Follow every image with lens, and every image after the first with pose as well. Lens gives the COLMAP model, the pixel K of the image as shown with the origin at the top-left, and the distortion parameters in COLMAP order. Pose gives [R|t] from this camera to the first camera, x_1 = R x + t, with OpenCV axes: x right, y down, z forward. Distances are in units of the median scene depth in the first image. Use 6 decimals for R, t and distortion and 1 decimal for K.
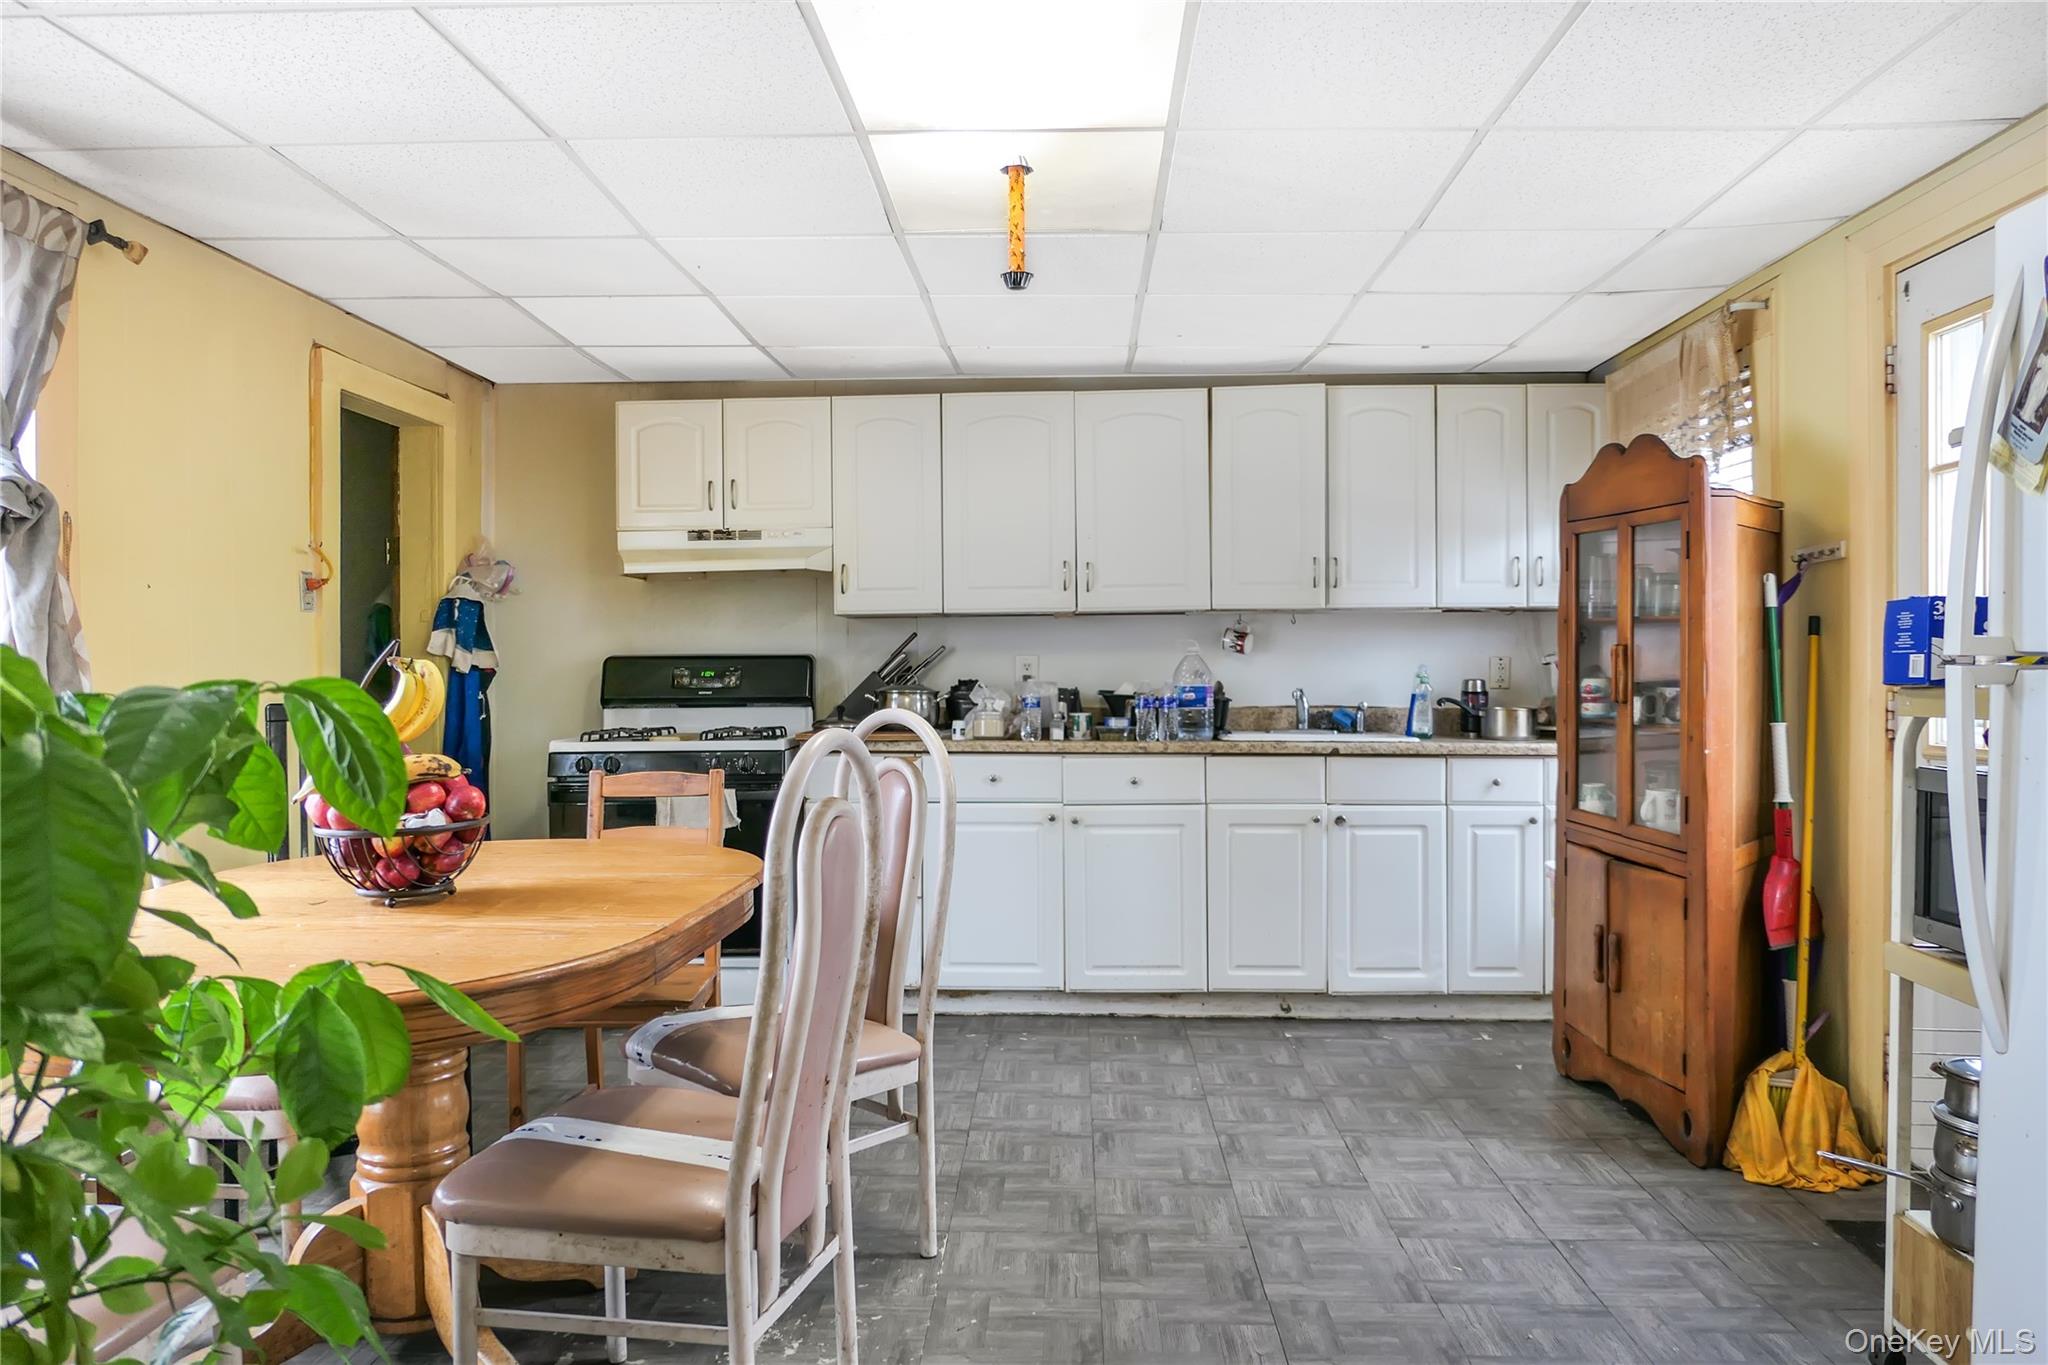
lens RADIAL K [[1450.1, 0, 1007.6], [0, 1450.1, 680.2], [0, 0, 1]] dist [-0.017233, 0.006728]
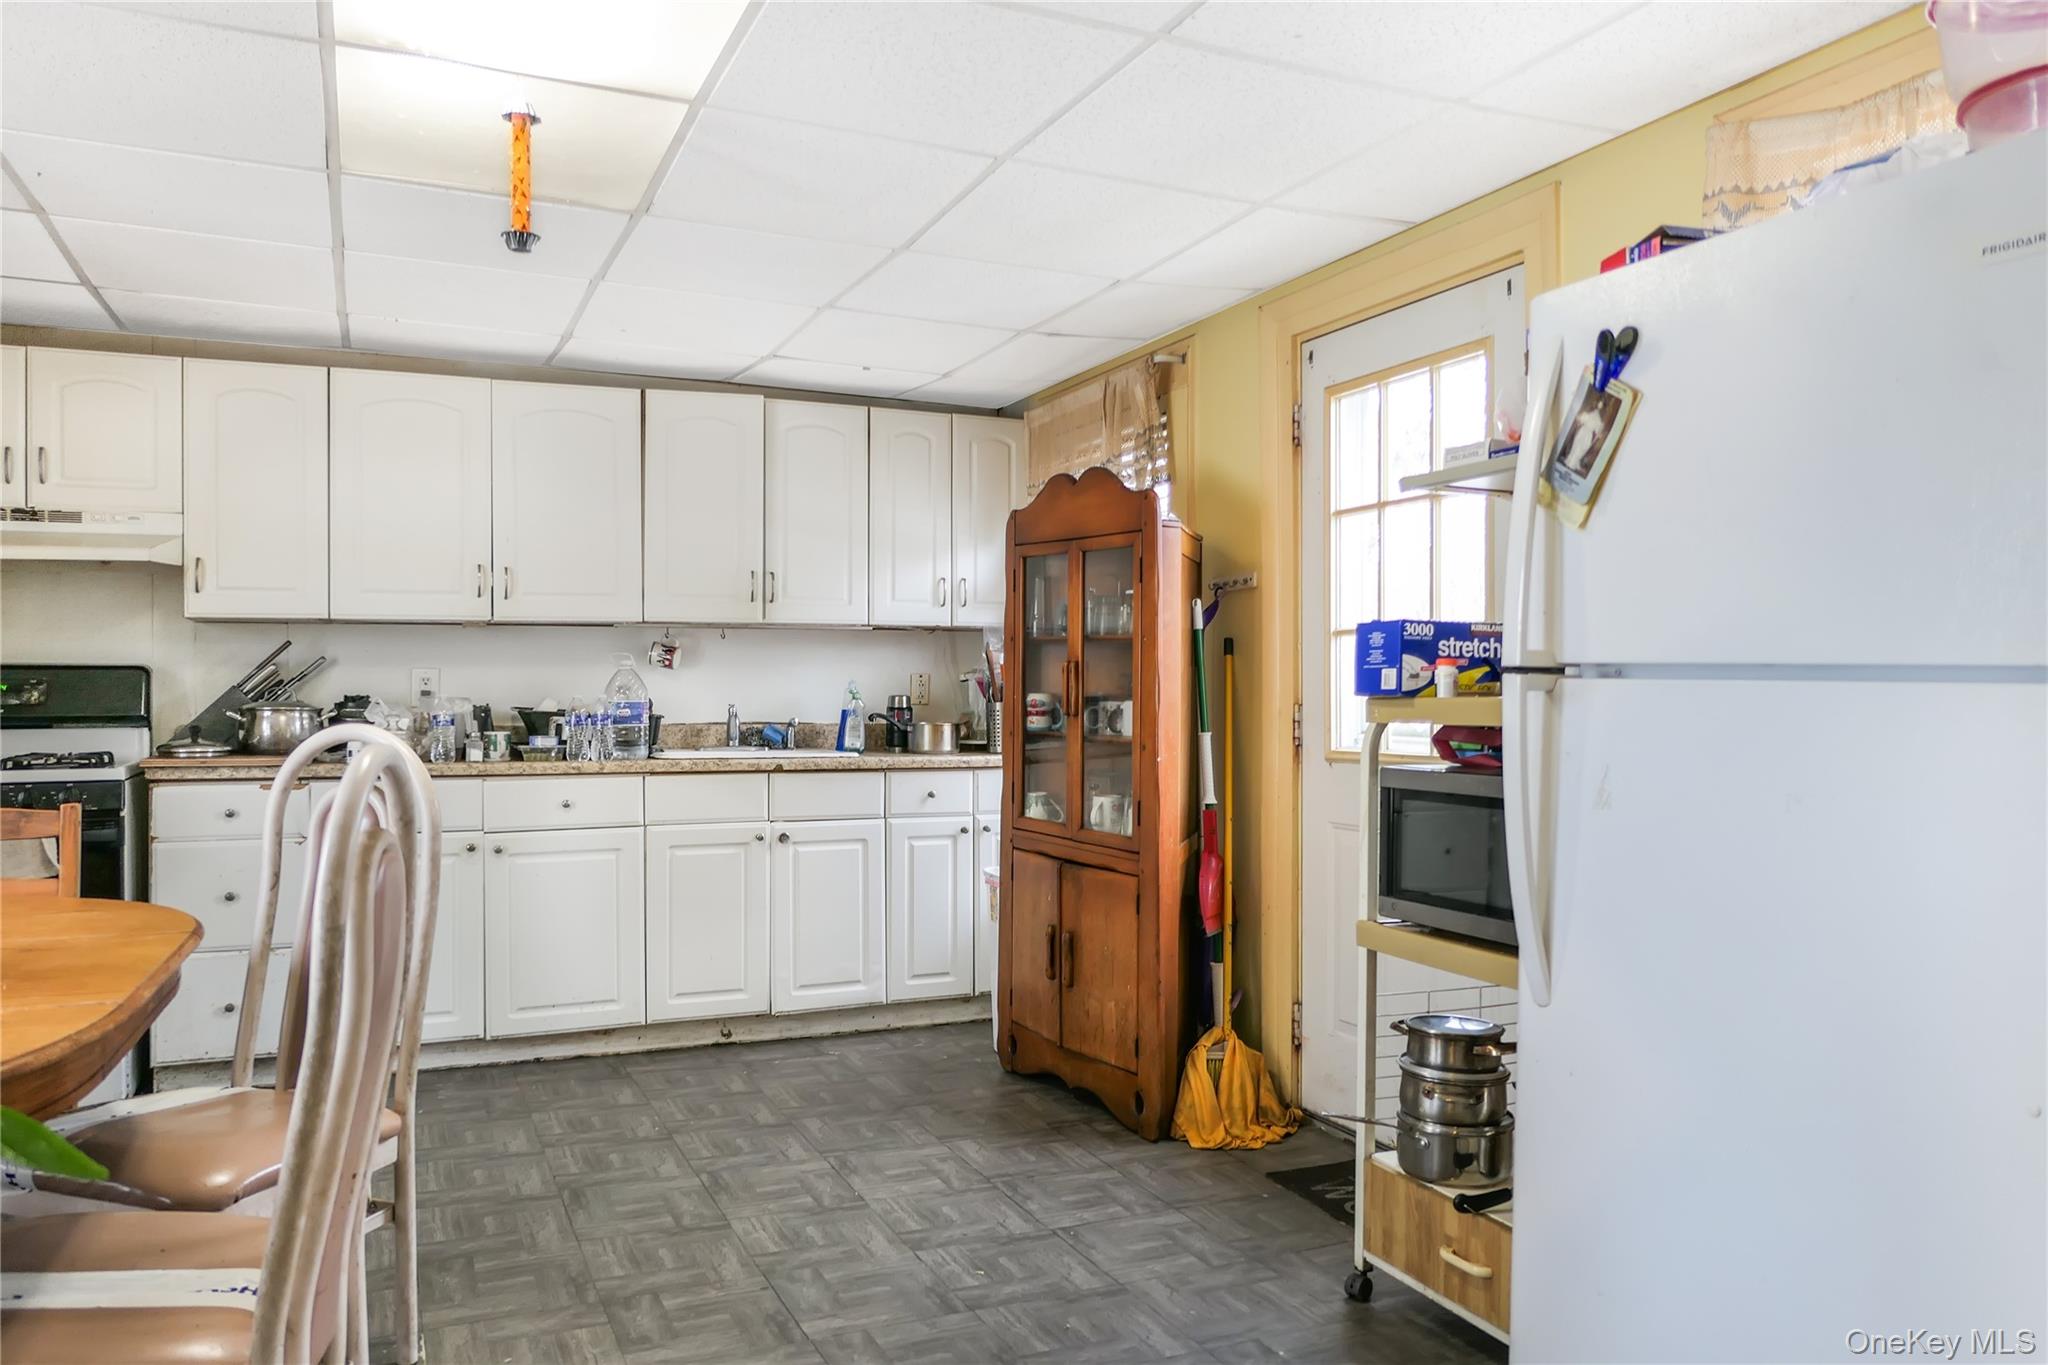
lens RADIAL K [[1450.1, 0, 1012.4], [0, 1450.1, 683.8], [0, 0, 1]] dist [-0.017233, 0.006728]
pose [[0.894393, 0.005732, 0.447246, -0.091436], [-0.000394, 0.999928, -0.012028, 0.004655], [-0.447283, 0.010582, 0.894330, 0.056531]]
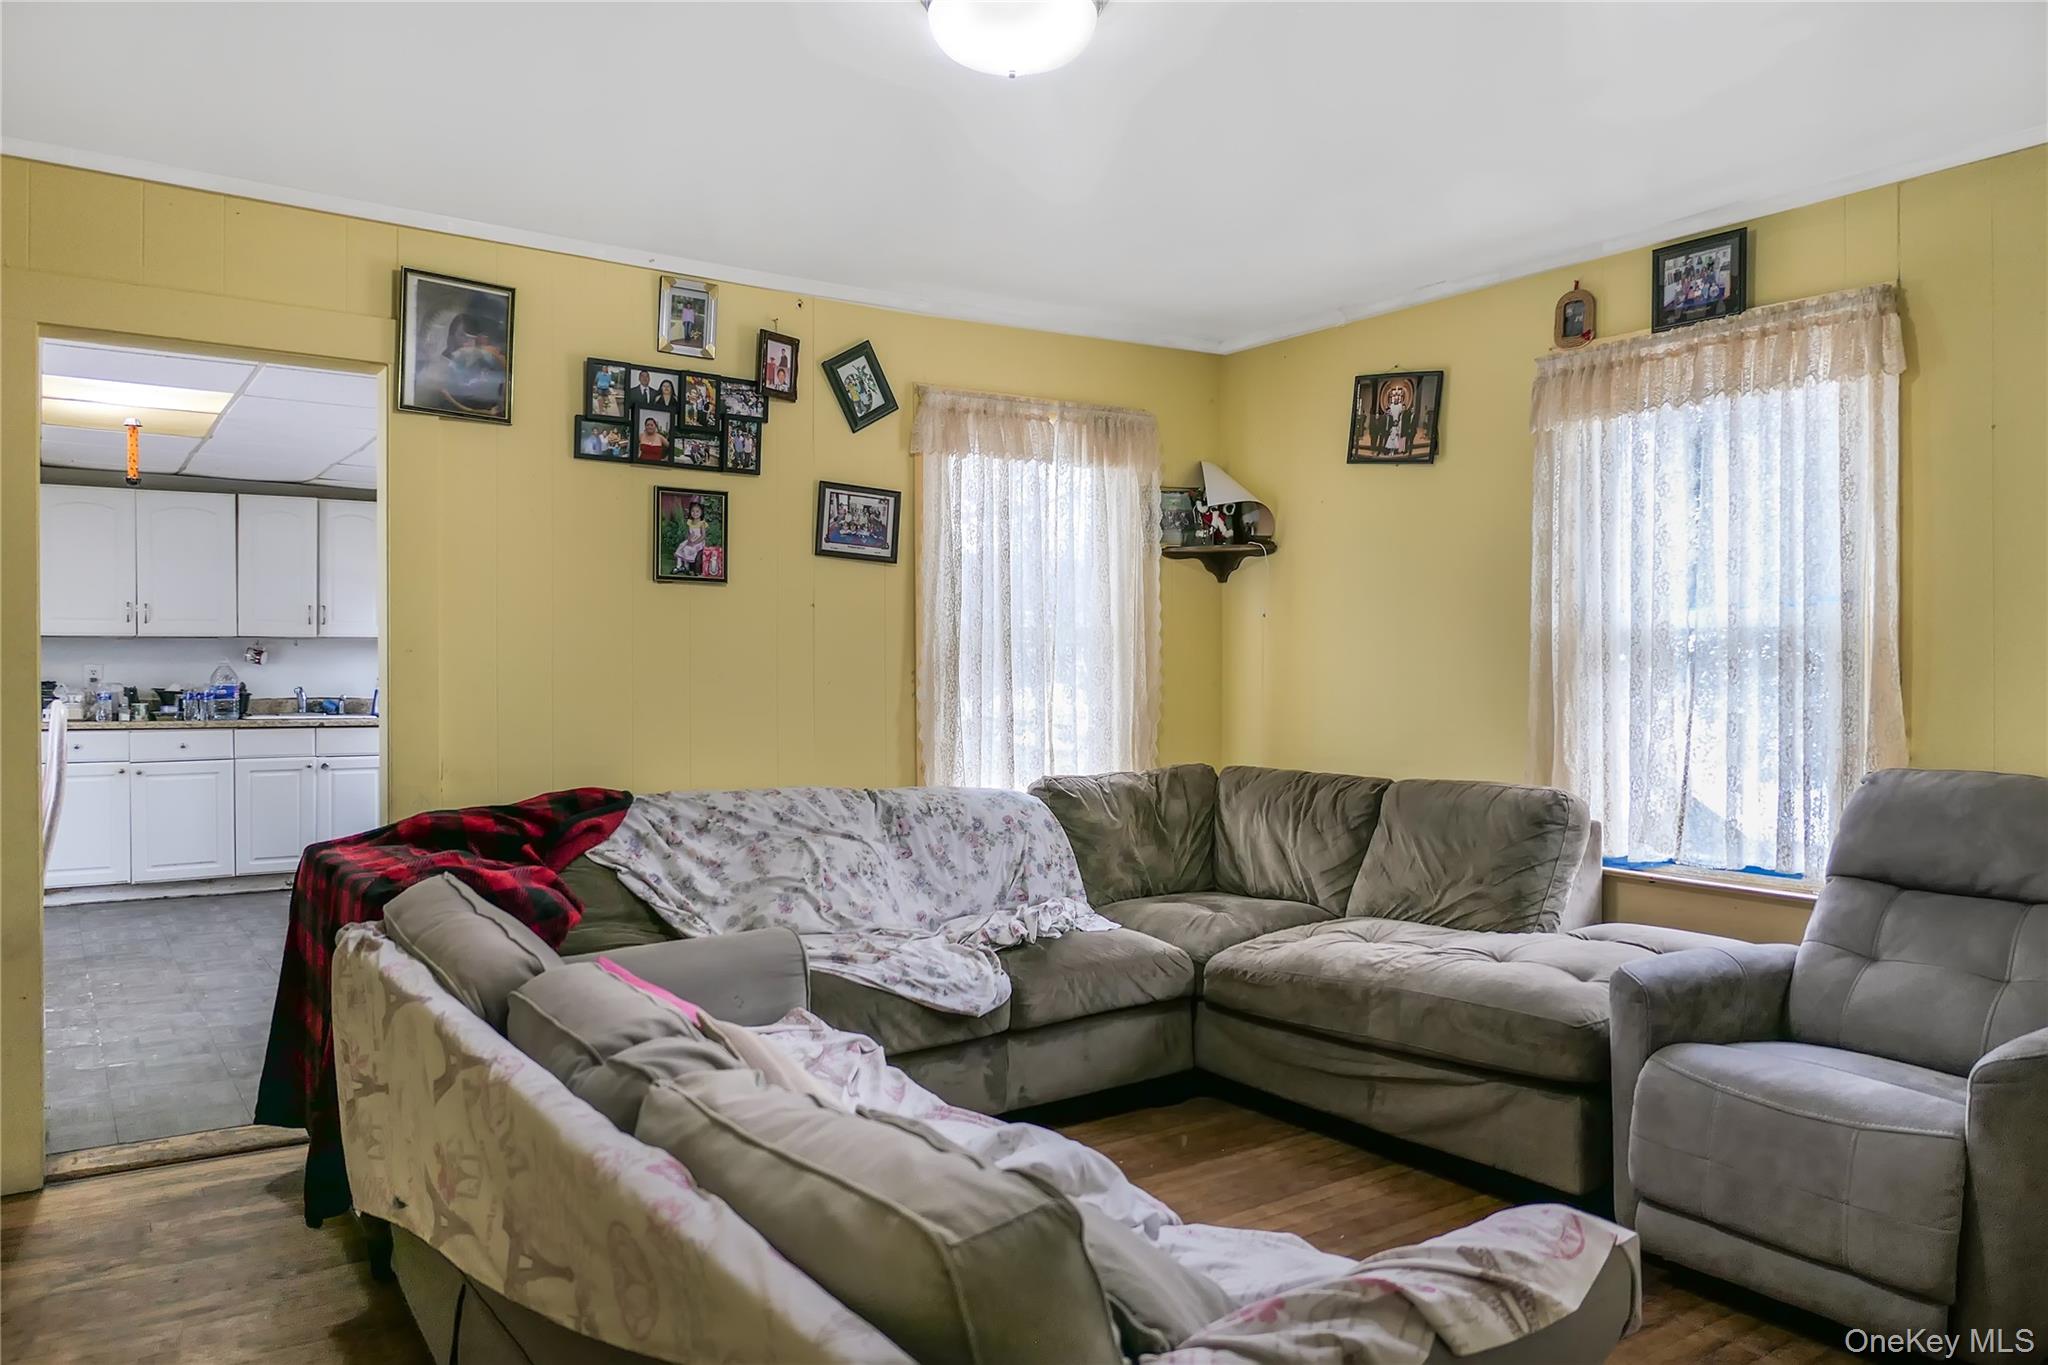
lens RADIAL K [[1450.1, 0, 1018.6], [0, 1450.1, 679.2], [0, 0, 1]] dist [-0.017233, 0.006728]
pose [[0.801255, 0.001879, 0.598320, -0.156517], [-0.000577, 0.999997, -0.002368, 0.000697], [-0.598323, 0.001552, 0.801253, -1.014254]]
